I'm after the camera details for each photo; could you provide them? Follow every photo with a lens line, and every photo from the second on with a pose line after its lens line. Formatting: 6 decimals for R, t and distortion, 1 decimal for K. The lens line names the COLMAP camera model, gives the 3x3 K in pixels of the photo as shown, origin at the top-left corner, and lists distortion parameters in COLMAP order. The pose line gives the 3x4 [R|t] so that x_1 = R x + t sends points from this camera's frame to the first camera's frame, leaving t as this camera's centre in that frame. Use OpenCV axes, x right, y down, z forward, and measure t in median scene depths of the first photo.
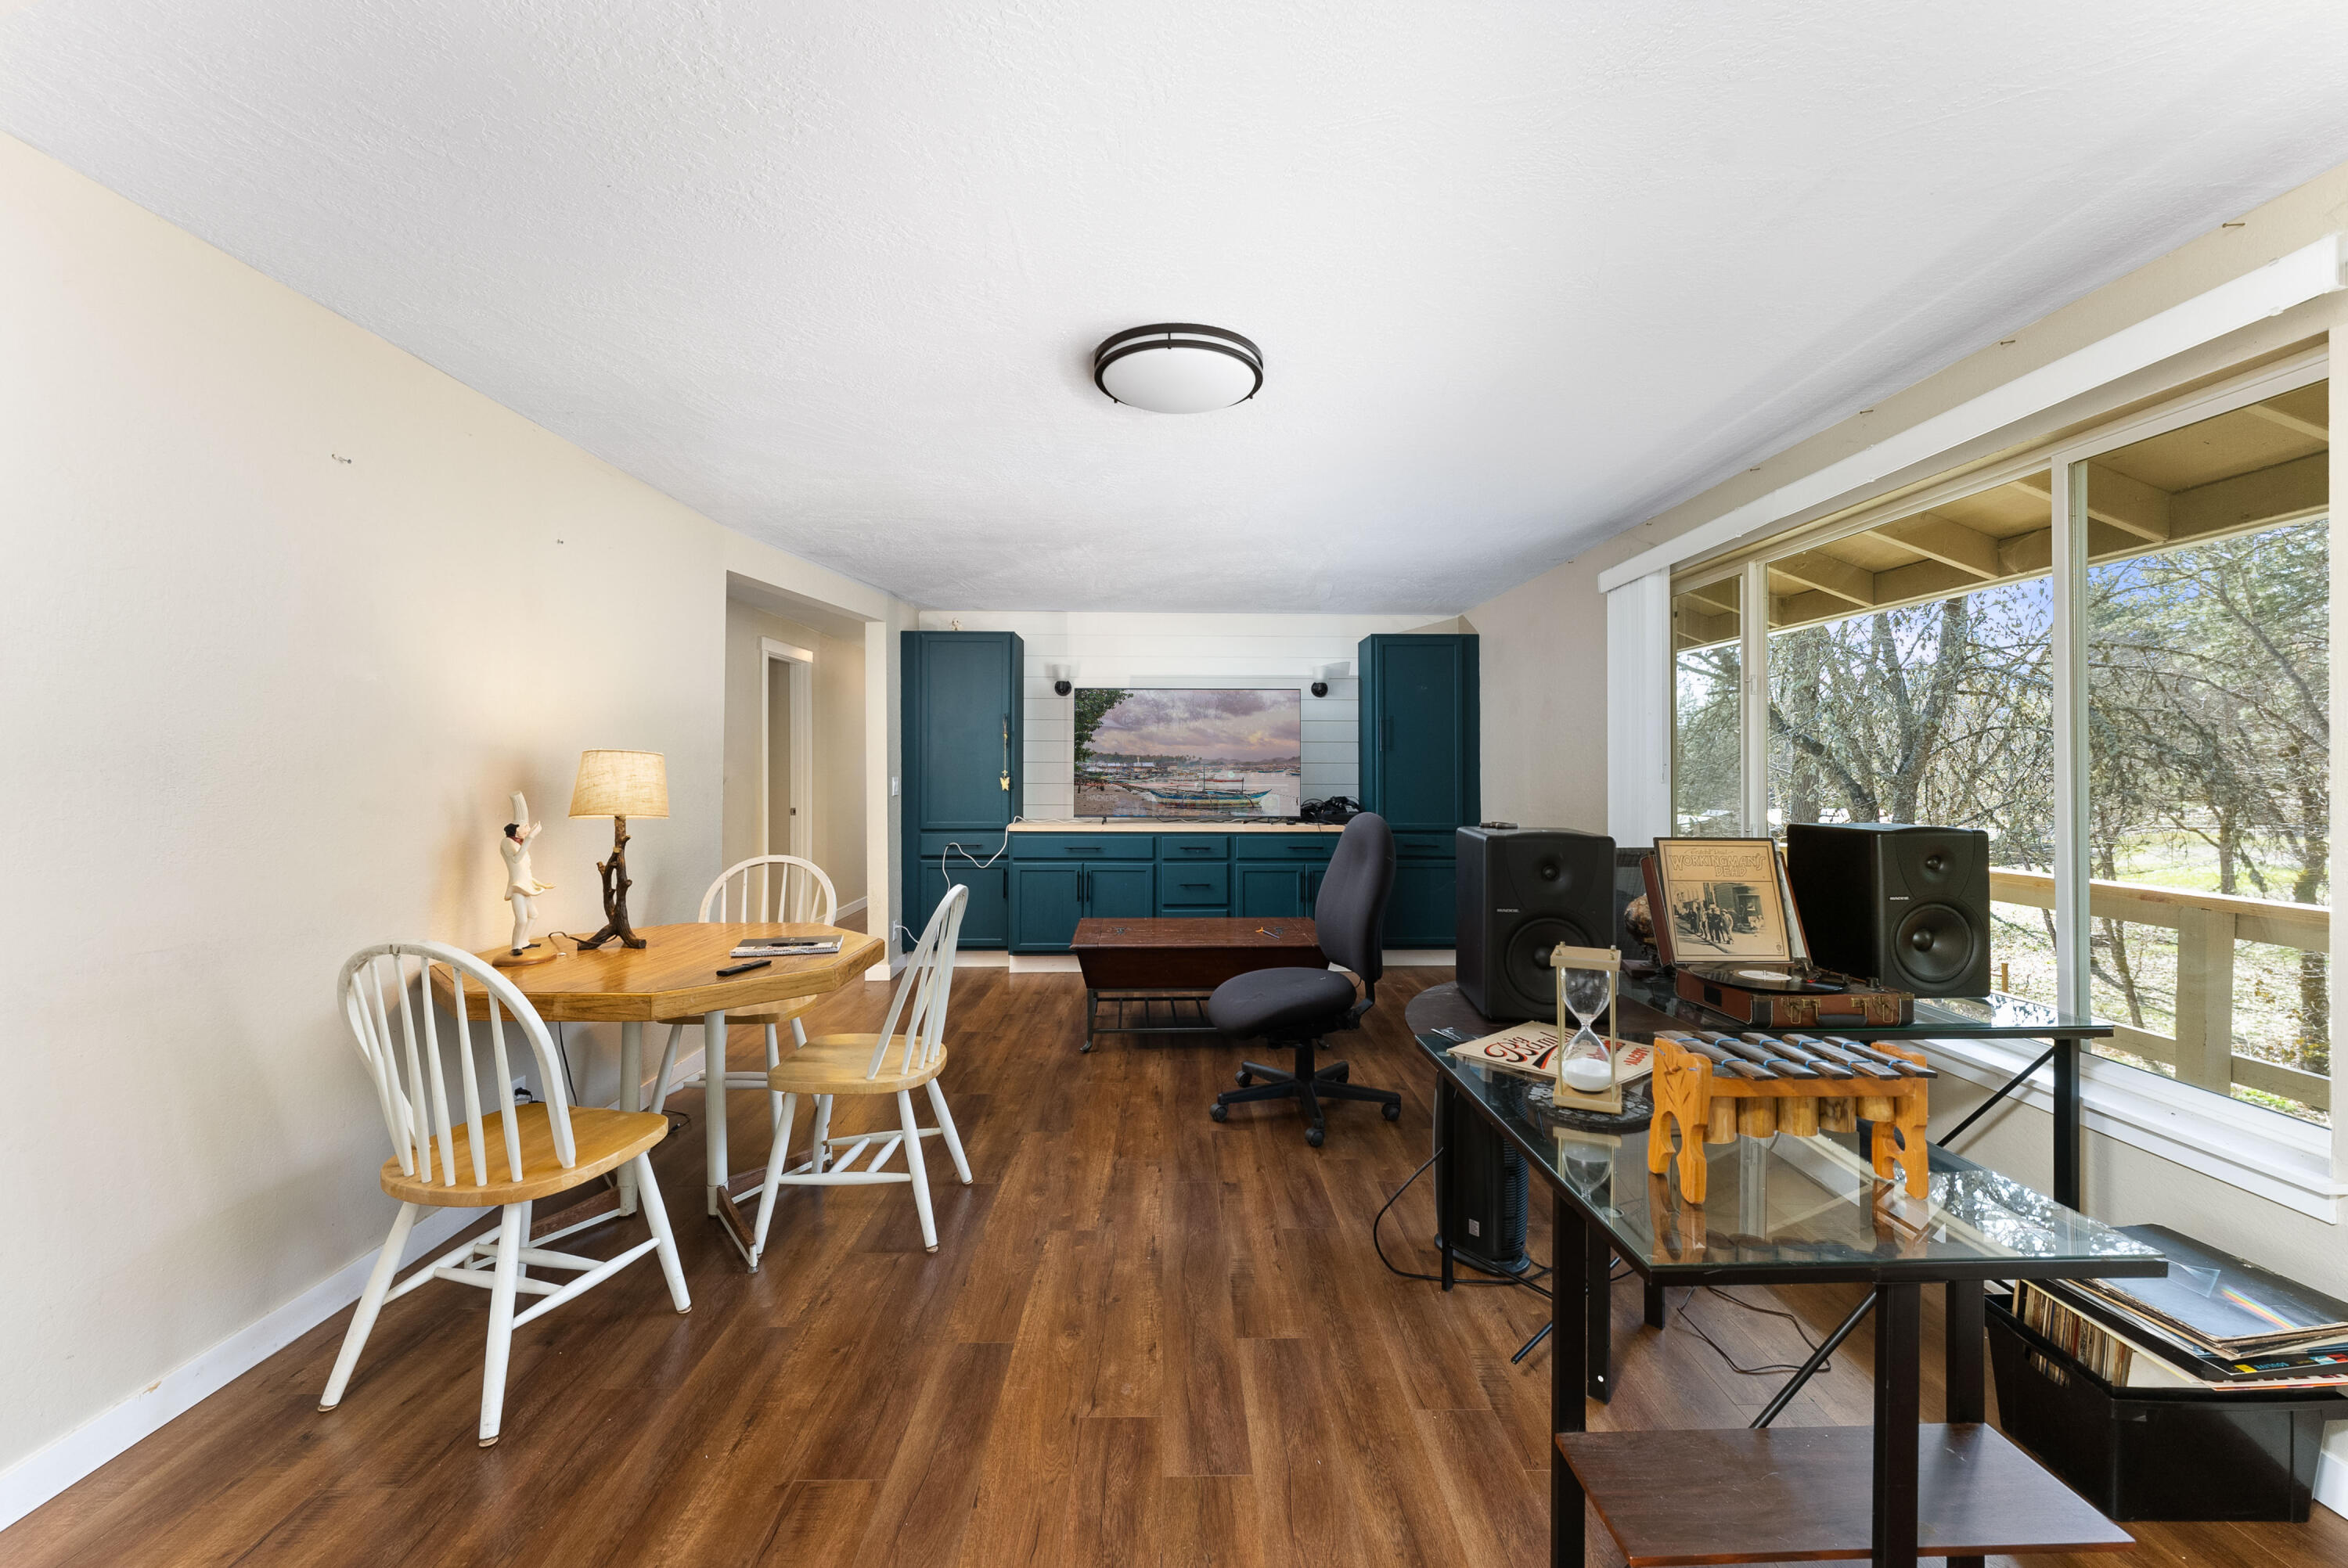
lens RADIAL K [[941.1, 0, 1179.8], [0, 941.1, 746.6], [0, 0, 1]] dist [0.001576, -0.000038]
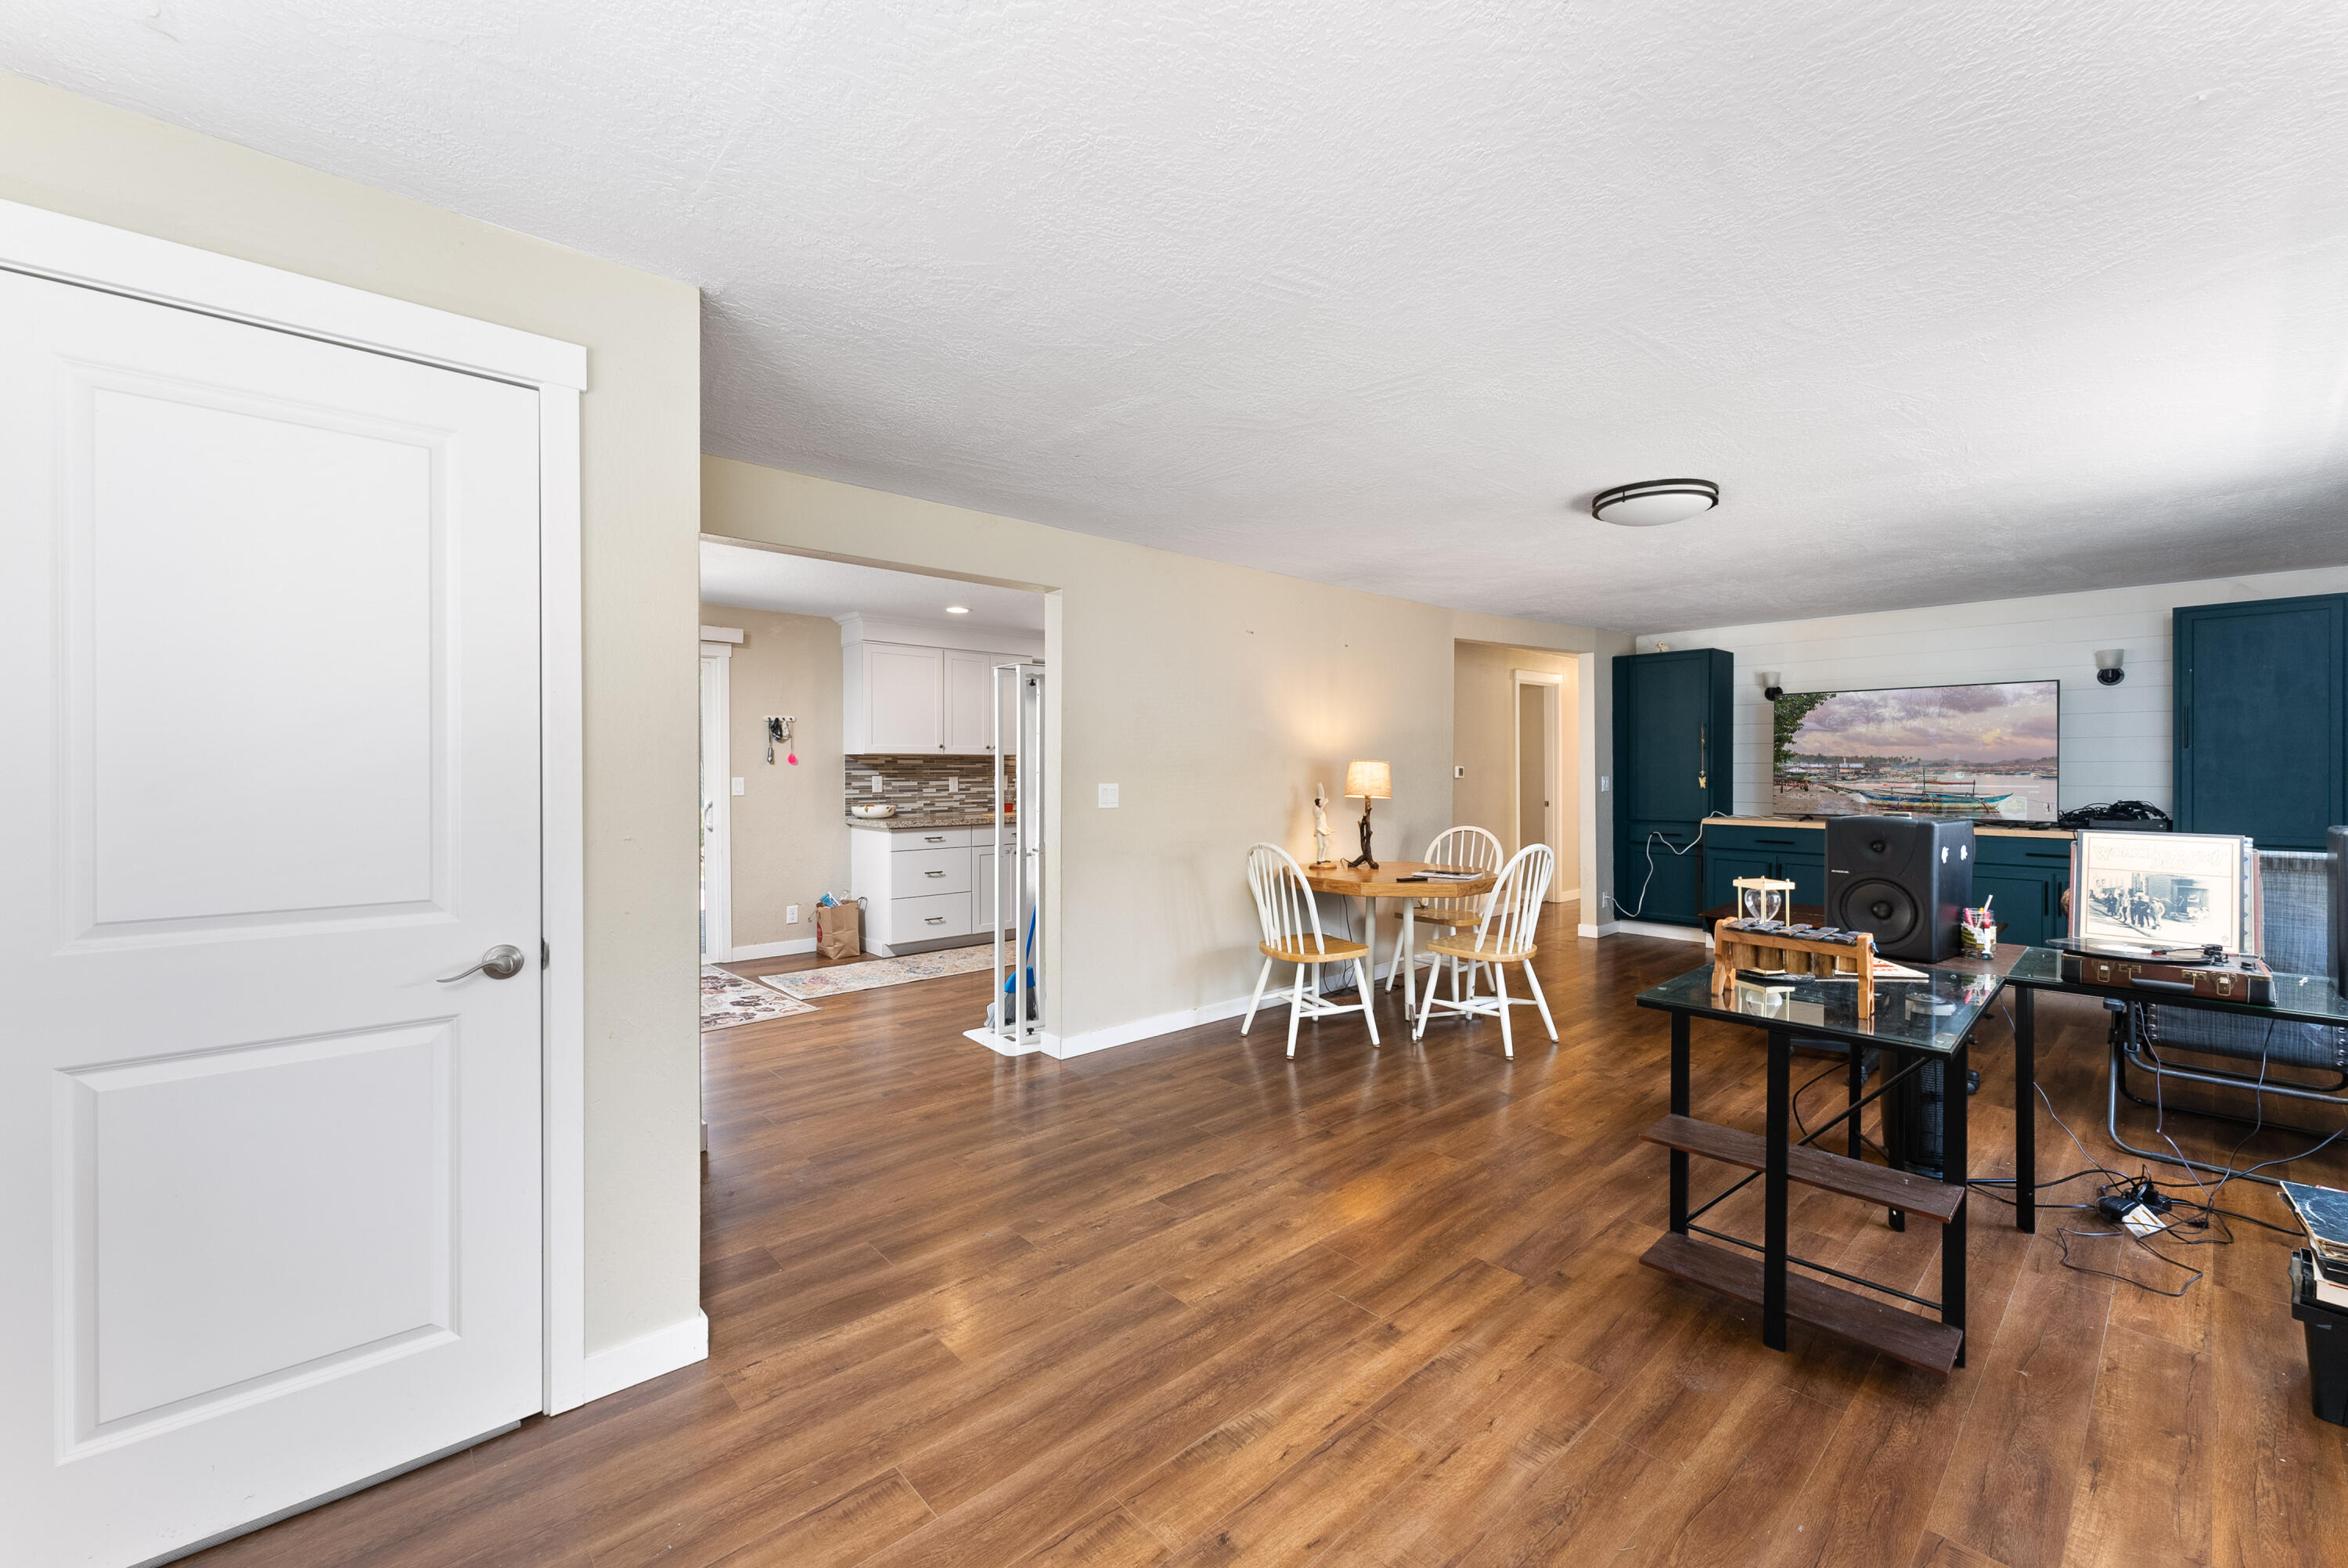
lens RADIAL K [[941.1, 0, 1179.8], [0, 941.1, 746.6], [0, 0, 1]] dist [0.001576, -0.000038]
pose [[0.652273, -0.019167, -0.757741, 0.268351], [0.017514, 0.999794, -0.010213, -0.004016], [0.757781, -0.006610, 0.652475, -0.222789]]
